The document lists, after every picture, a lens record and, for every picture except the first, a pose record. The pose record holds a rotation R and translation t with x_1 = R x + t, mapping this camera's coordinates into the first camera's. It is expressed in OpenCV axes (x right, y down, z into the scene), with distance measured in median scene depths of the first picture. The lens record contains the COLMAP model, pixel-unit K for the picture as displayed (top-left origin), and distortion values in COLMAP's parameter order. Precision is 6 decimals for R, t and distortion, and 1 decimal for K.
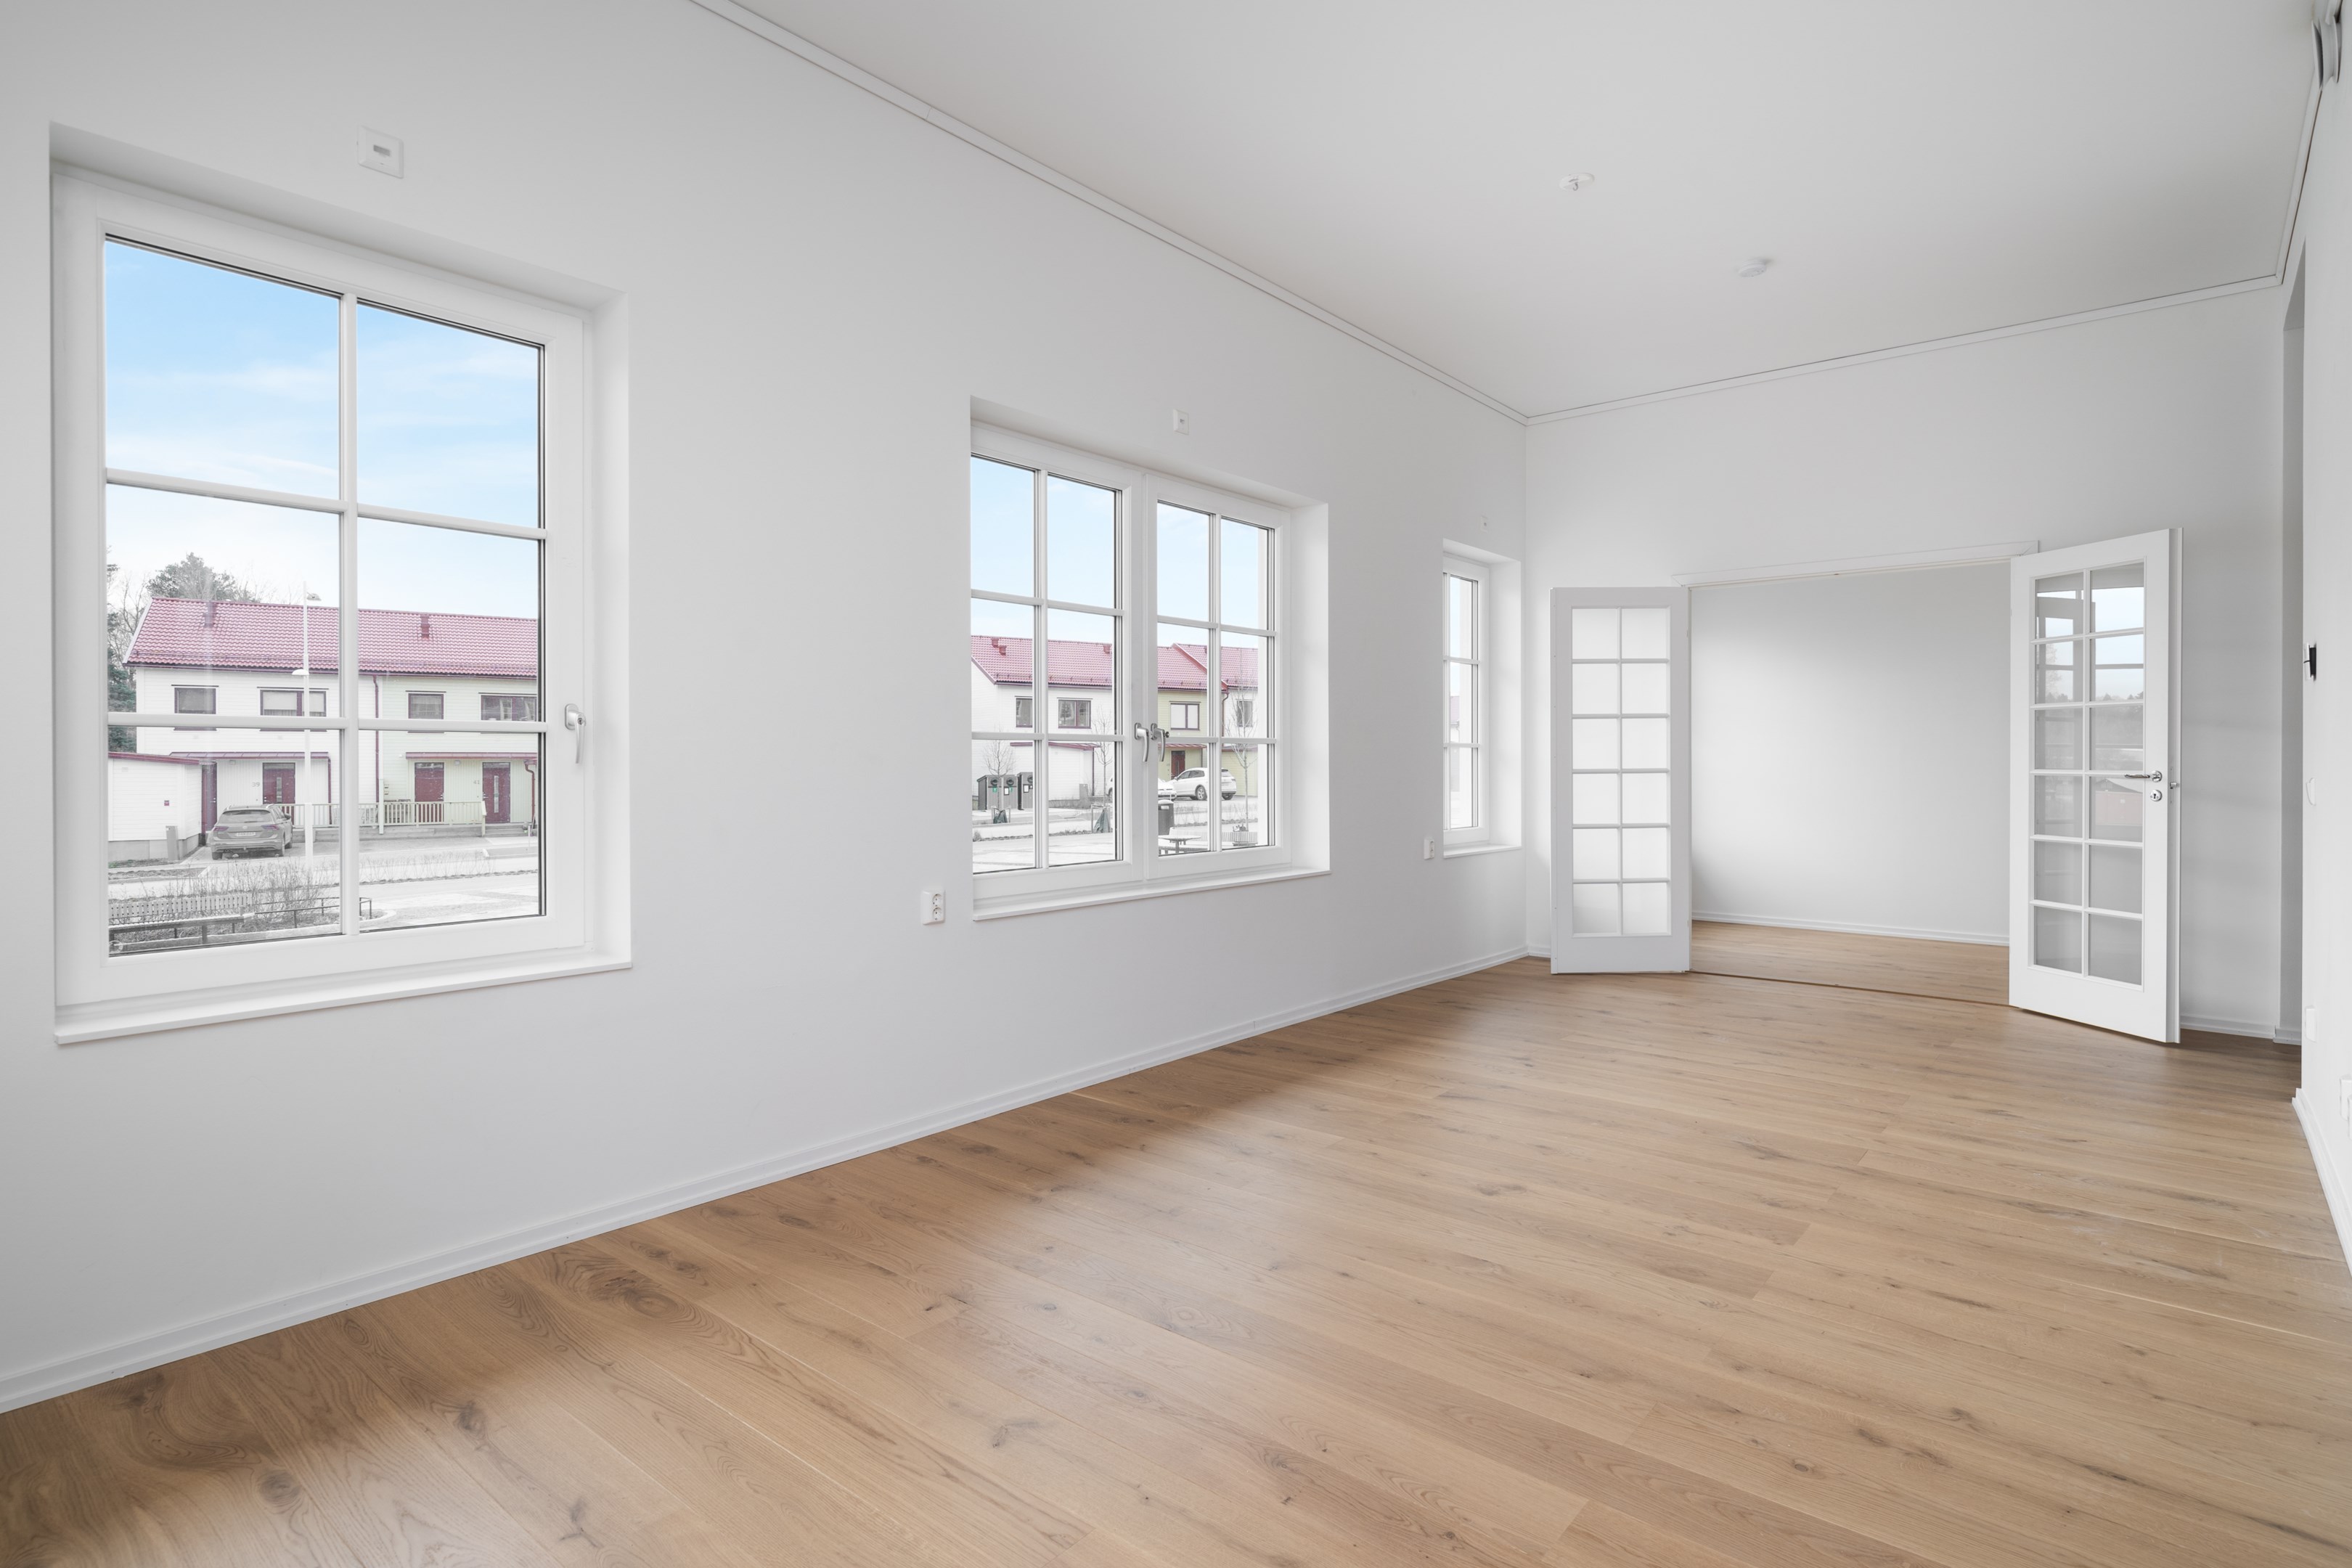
lens RADIAL K [[1167.3, 0, 1176.0], [0, 1167.3, 784.0], [0, 0, 1]] dist [-0.056084, -0.000237]
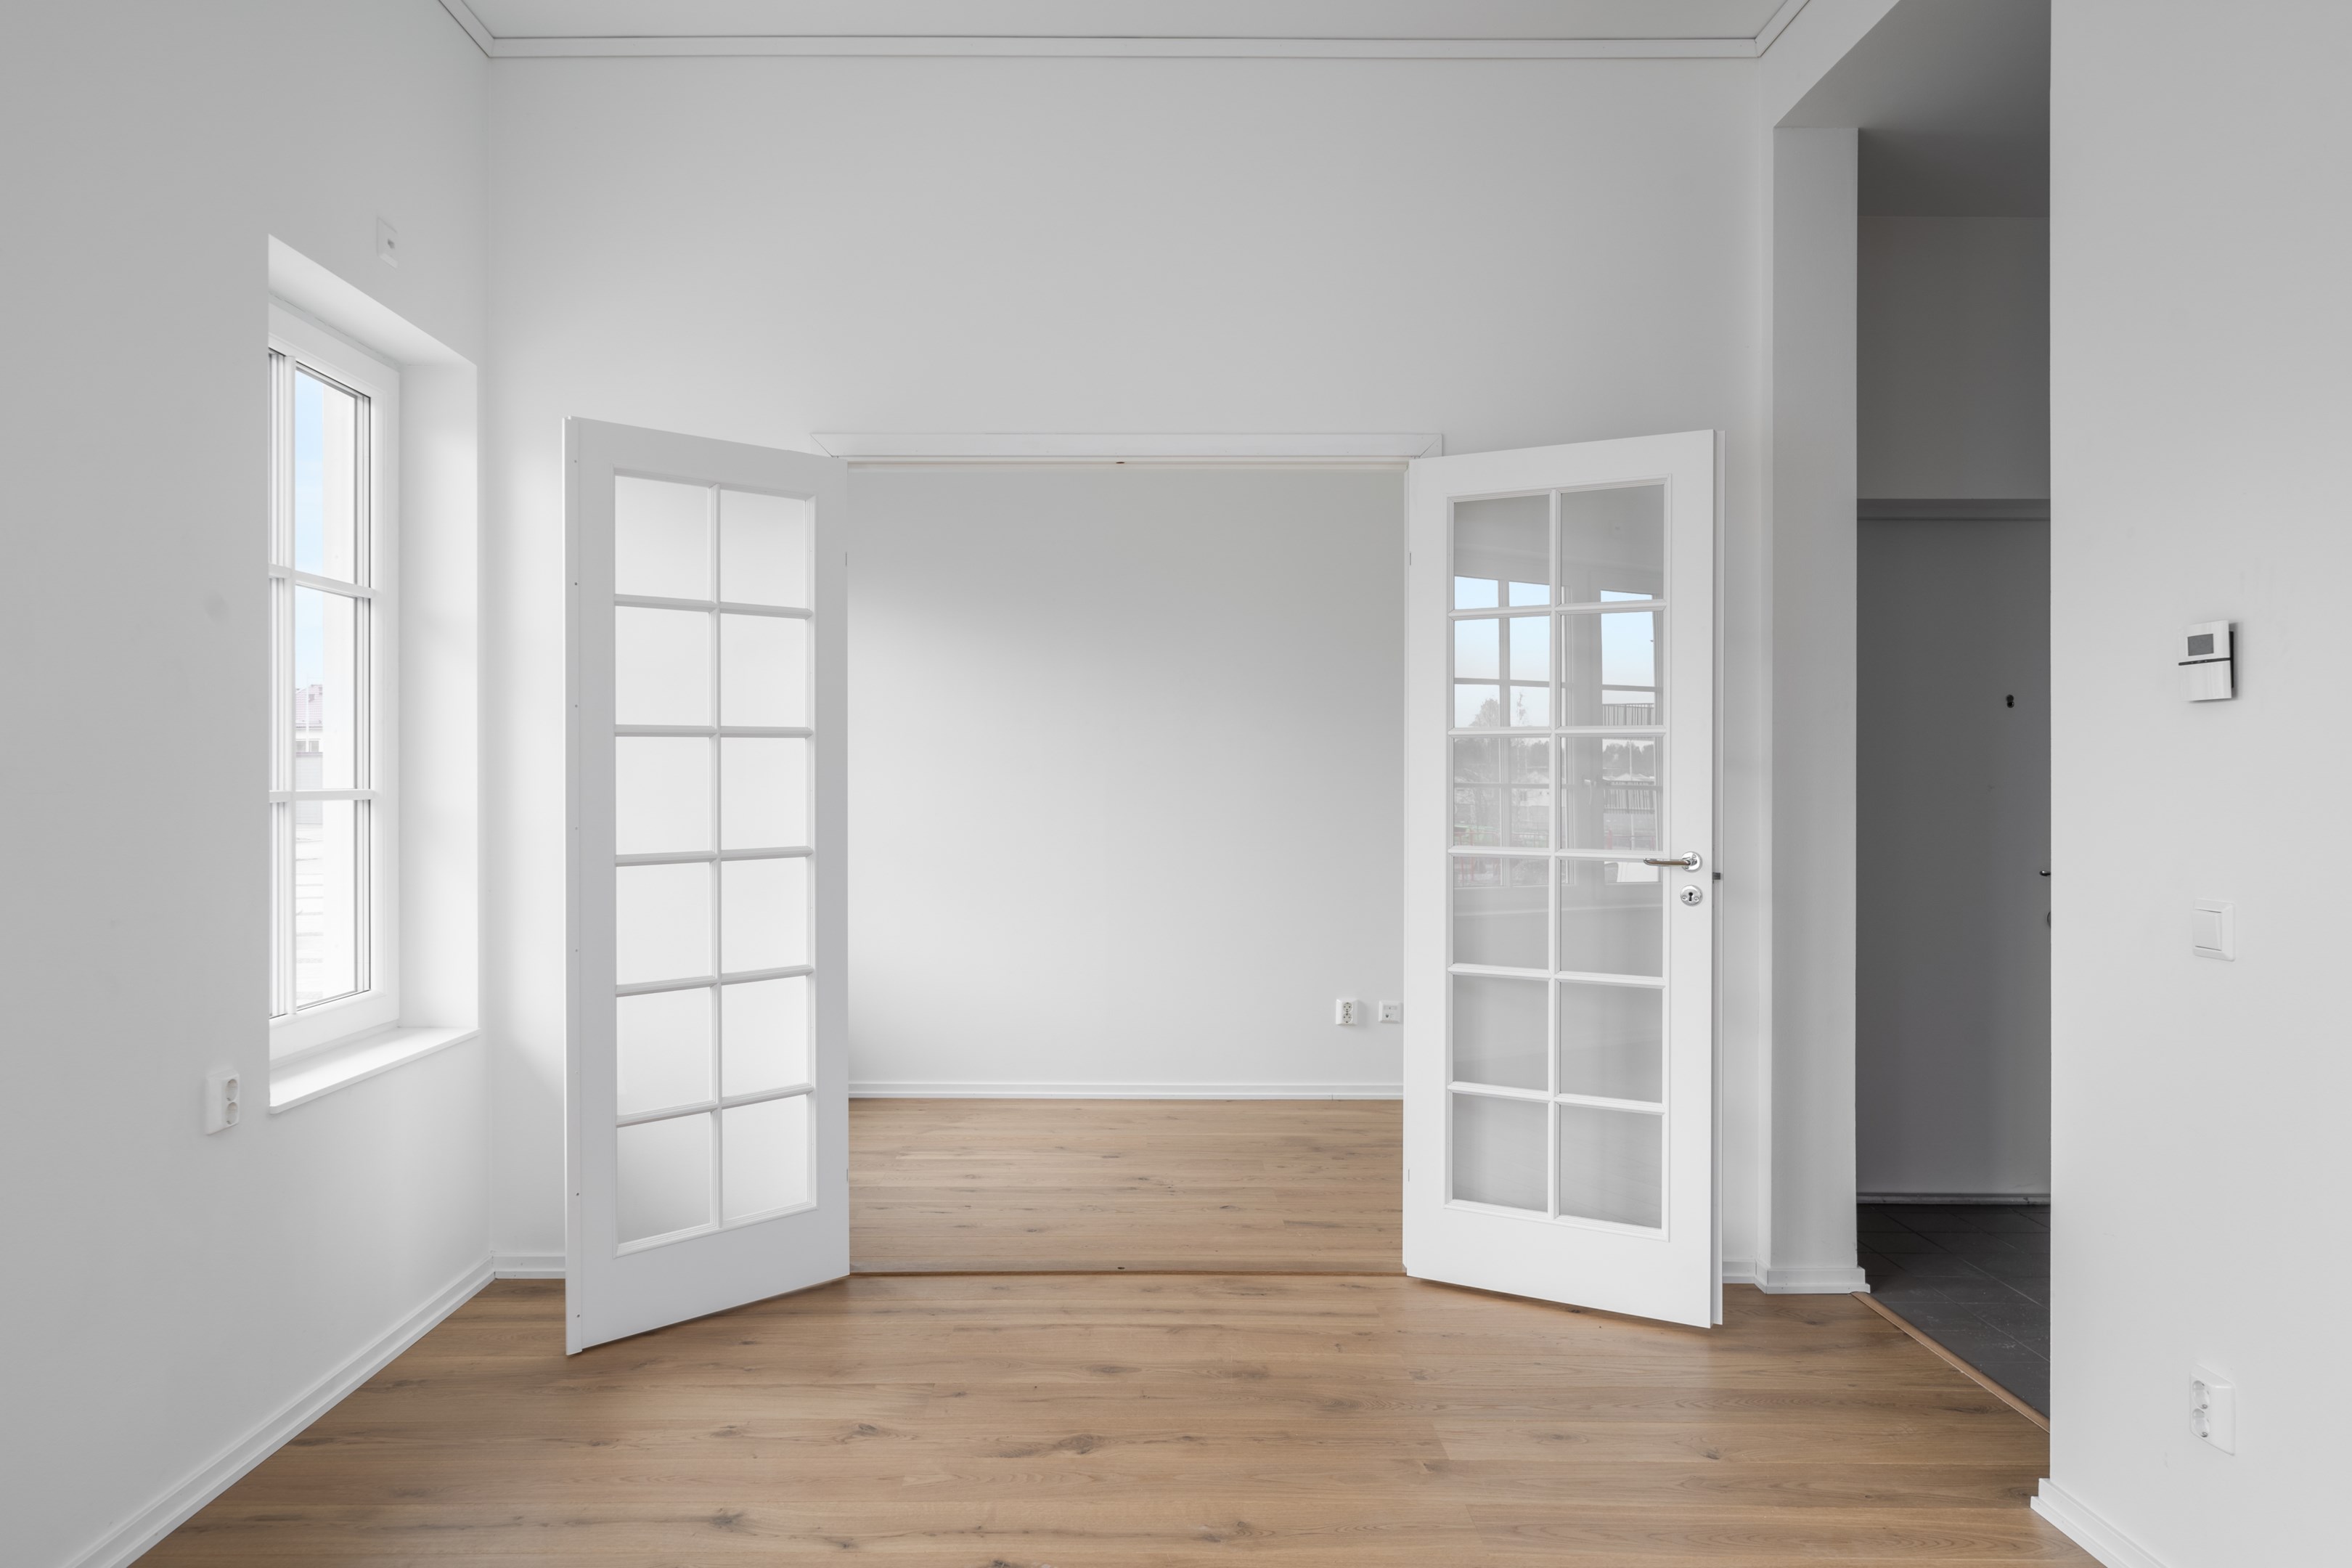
lens RADIAL K [[1670.1, 0, 1123.0], [0, 1670.1, 774.4], [0, 0, 1]] dist [-0.010781, 0.007382]
pose [[0.773057, 0.009389, 0.634267, 0.099679], [0.011229, 0.999531, -0.028482, -0.022370], [-0.634238, 0.029140, 0.772589, 0.409094]]
